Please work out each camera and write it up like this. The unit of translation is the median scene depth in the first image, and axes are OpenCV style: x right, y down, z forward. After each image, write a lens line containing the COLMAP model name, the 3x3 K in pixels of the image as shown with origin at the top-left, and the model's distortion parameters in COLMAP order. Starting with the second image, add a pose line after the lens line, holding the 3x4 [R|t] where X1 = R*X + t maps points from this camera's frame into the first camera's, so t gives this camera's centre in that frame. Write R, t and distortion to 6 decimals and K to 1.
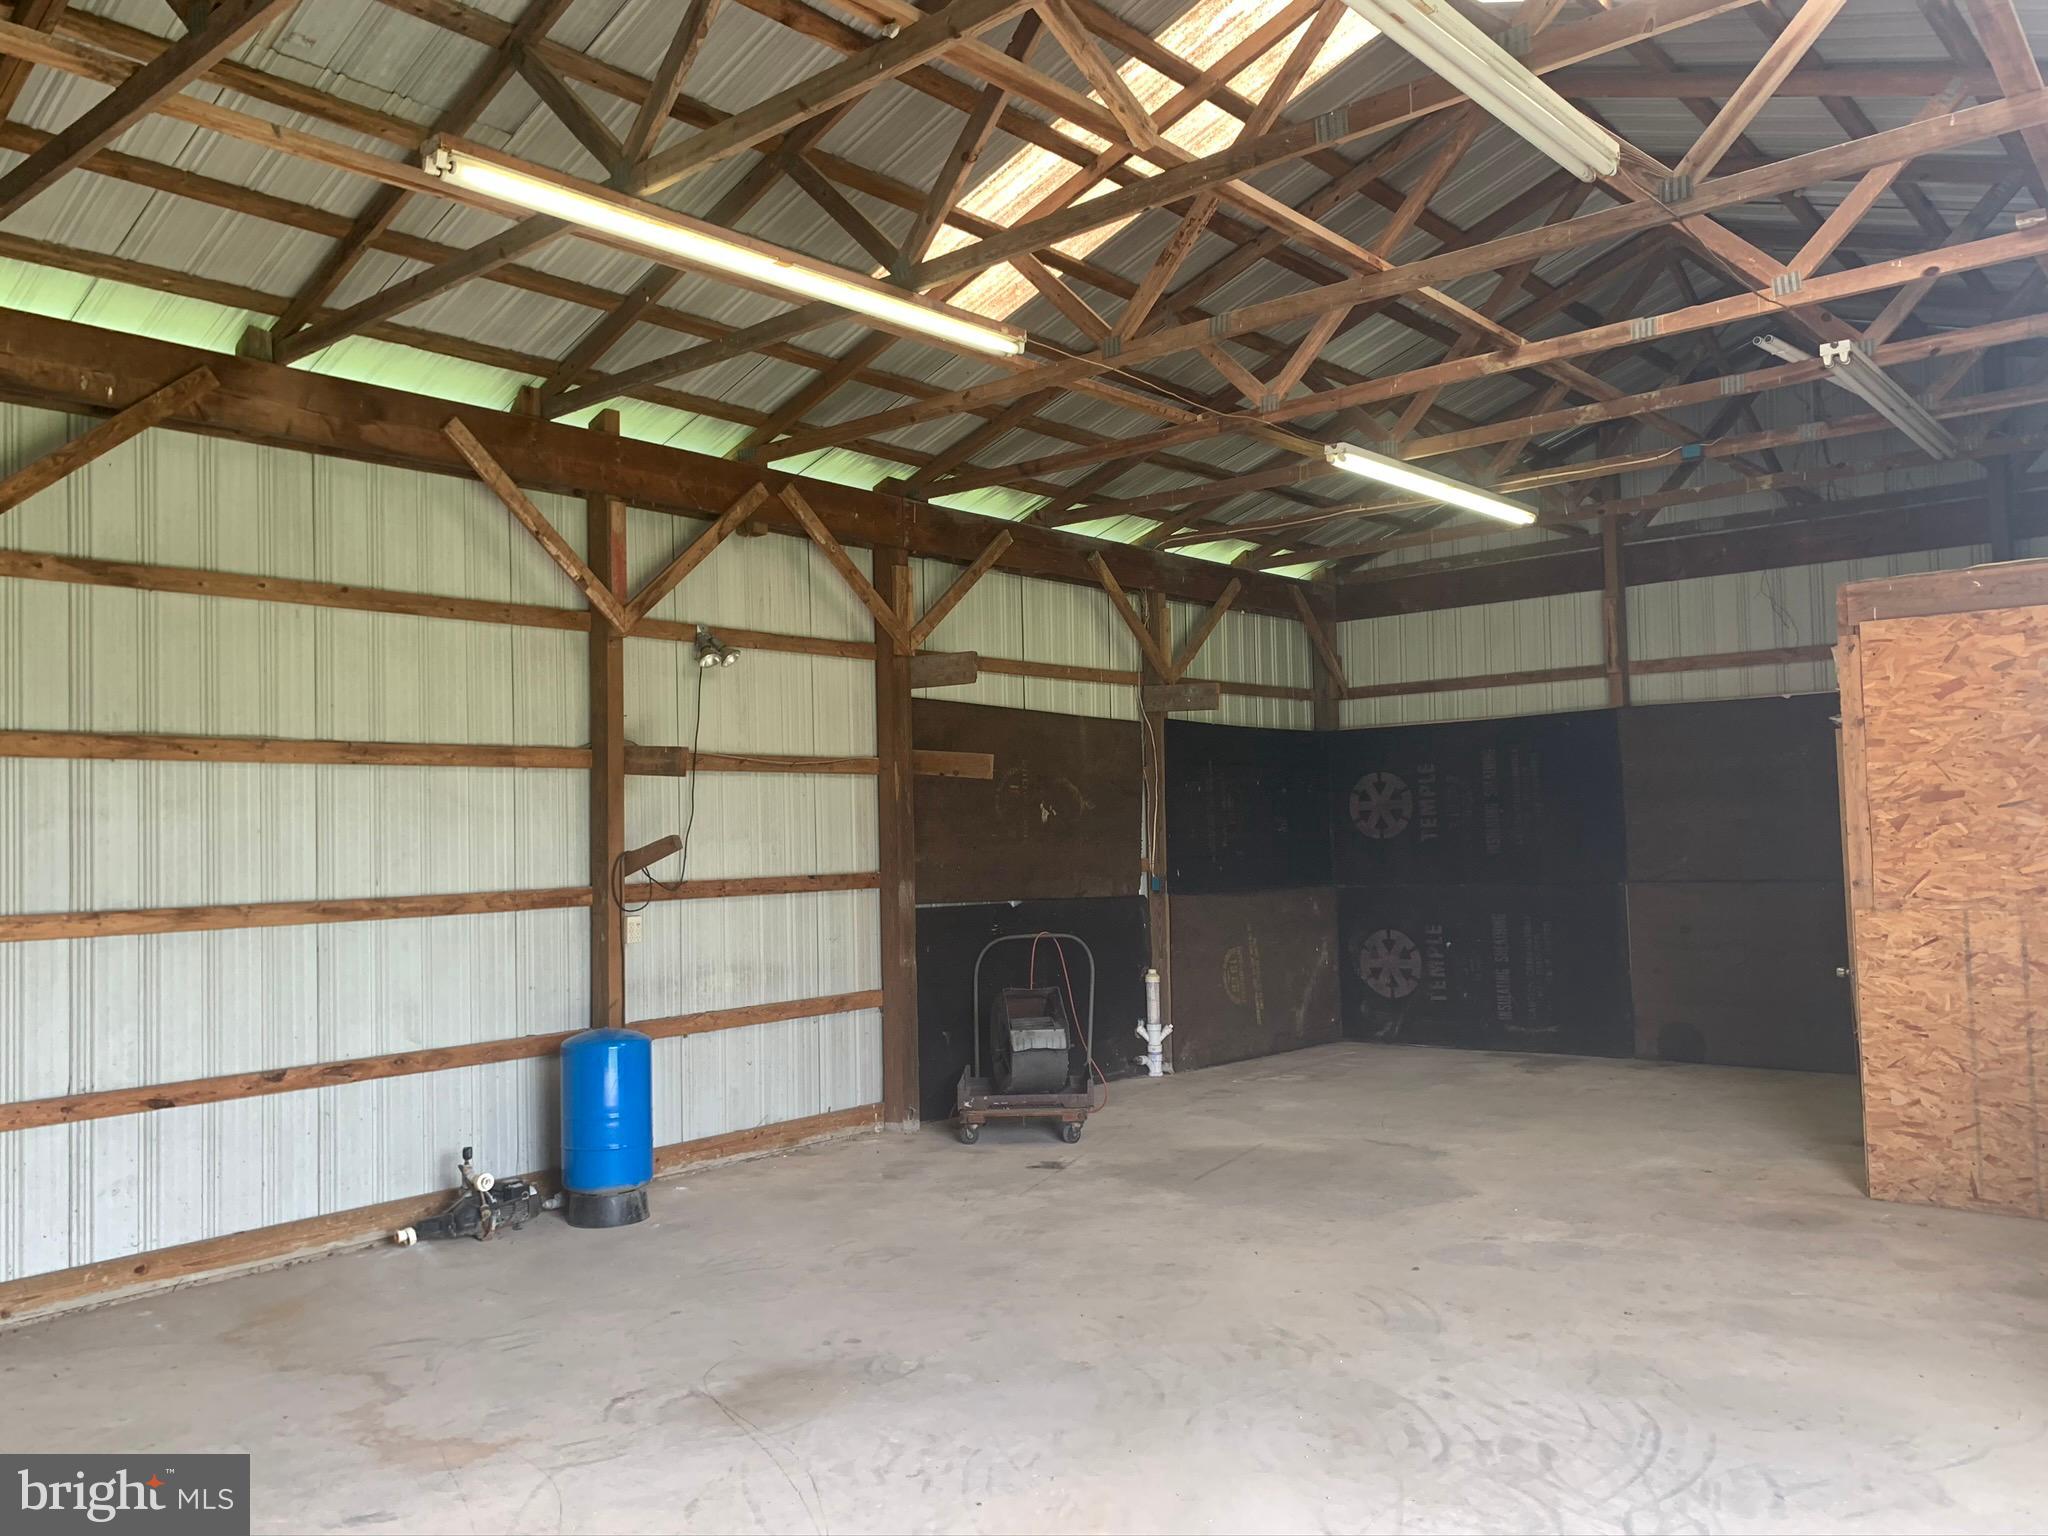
lens RADIAL K [[1561.0, 0, 1019.4], [0, 1561.0, 757.4], [0, 0, 1]] dist [0.053445, -0.073607]
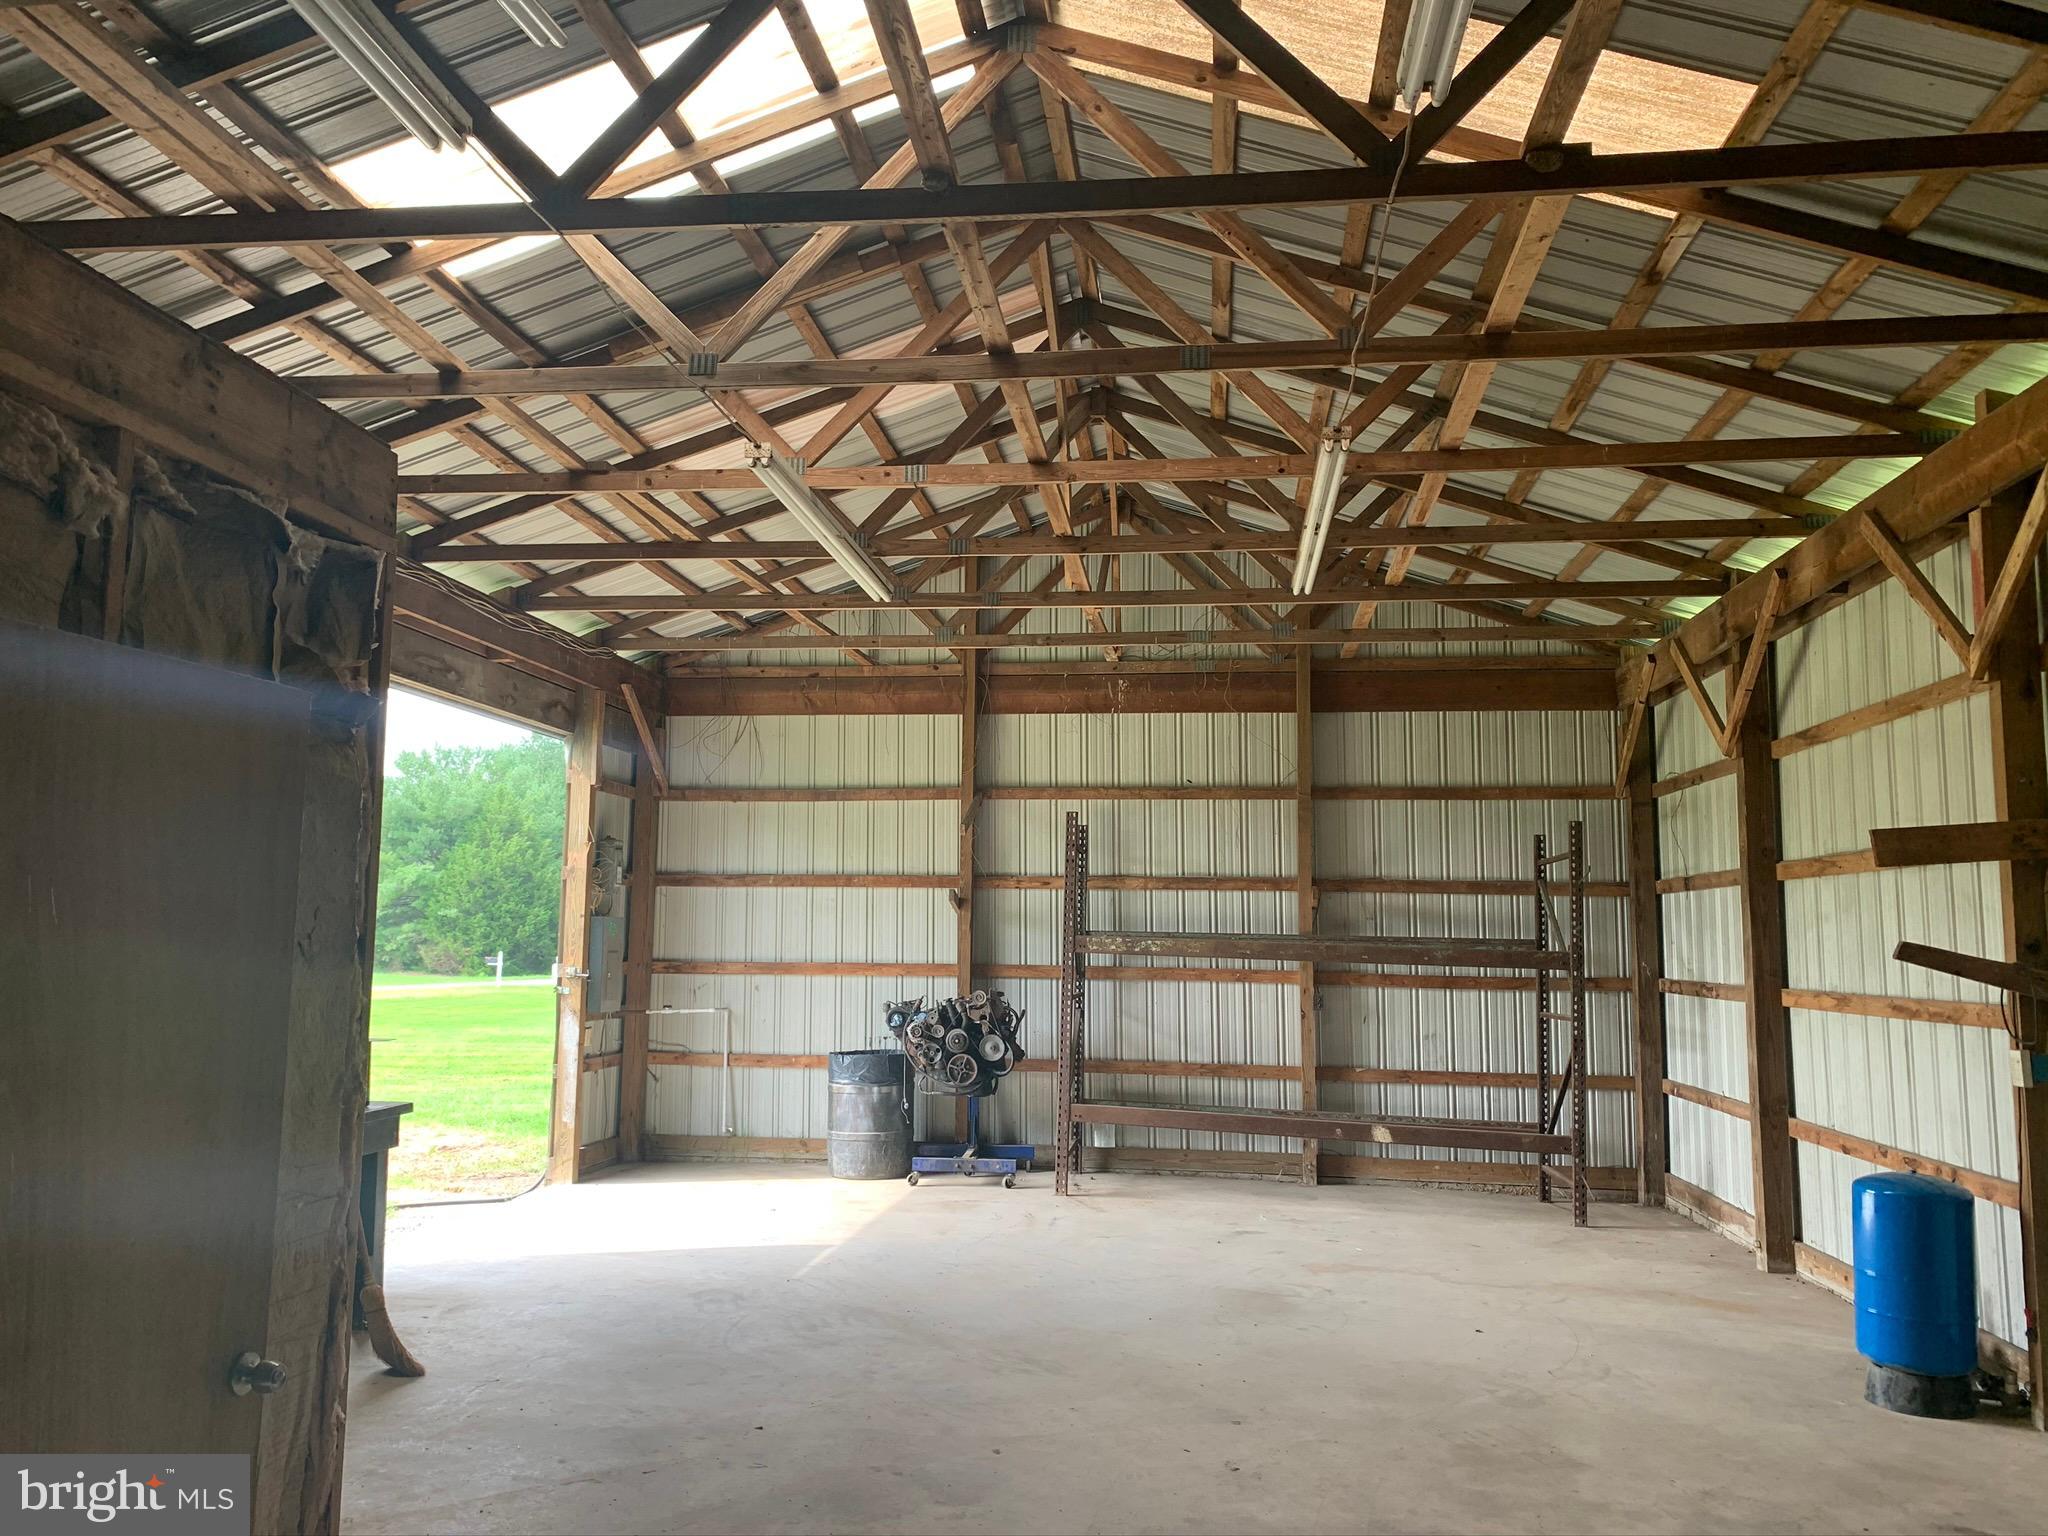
lens RADIAL K [[1561.0, 0, 1004.6], [0, 1561.0, 779.8], [0, 0, 1]] dist [0.053445, -0.073607]
pose [[-0.835421, -0.041131, -0.548069, 0.656706], [0.040090, 0.989979, -0.135404, 0.065591], [0.548146, -0.135092, -0.825401, 1.569919]]
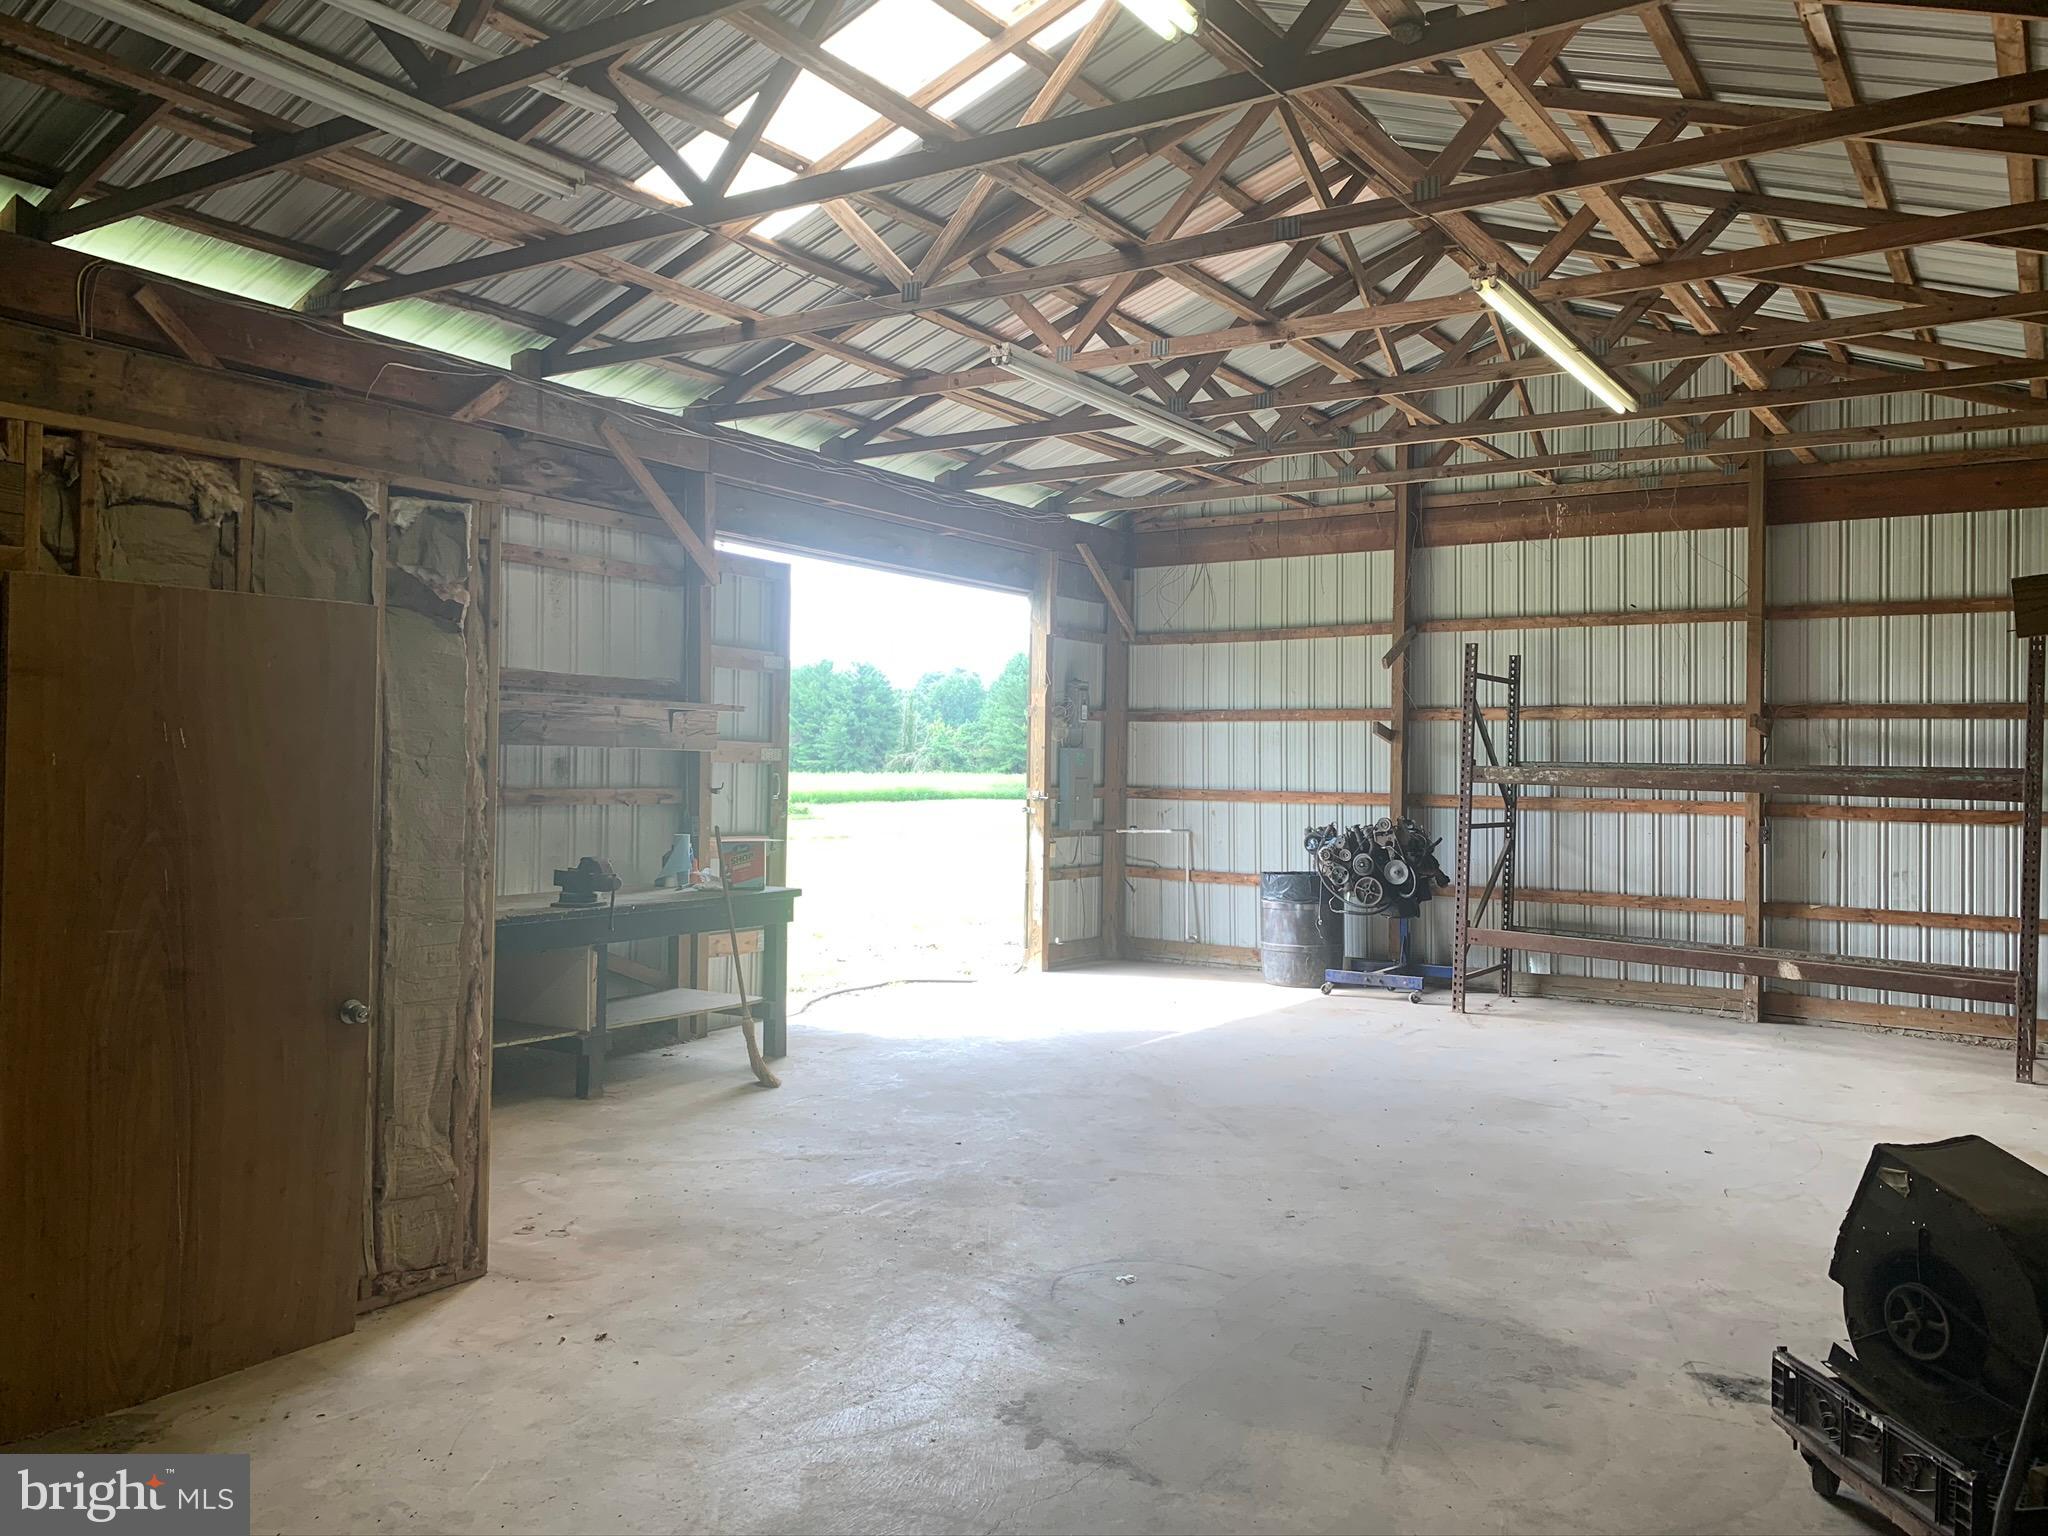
lens RADIAL K [[1561.0, 0, 1023.9], [0, 1561.0, 766.5], [0, 0, 1]] dist [0.053445, -0.073607]
pose [[-0.991718, 0.011907, -0.127880, 0.394658], [0.018678, 0.998479, -0.051878, 0.087160], [0.127067, -0.053837, -0.990432, 1.825441]]
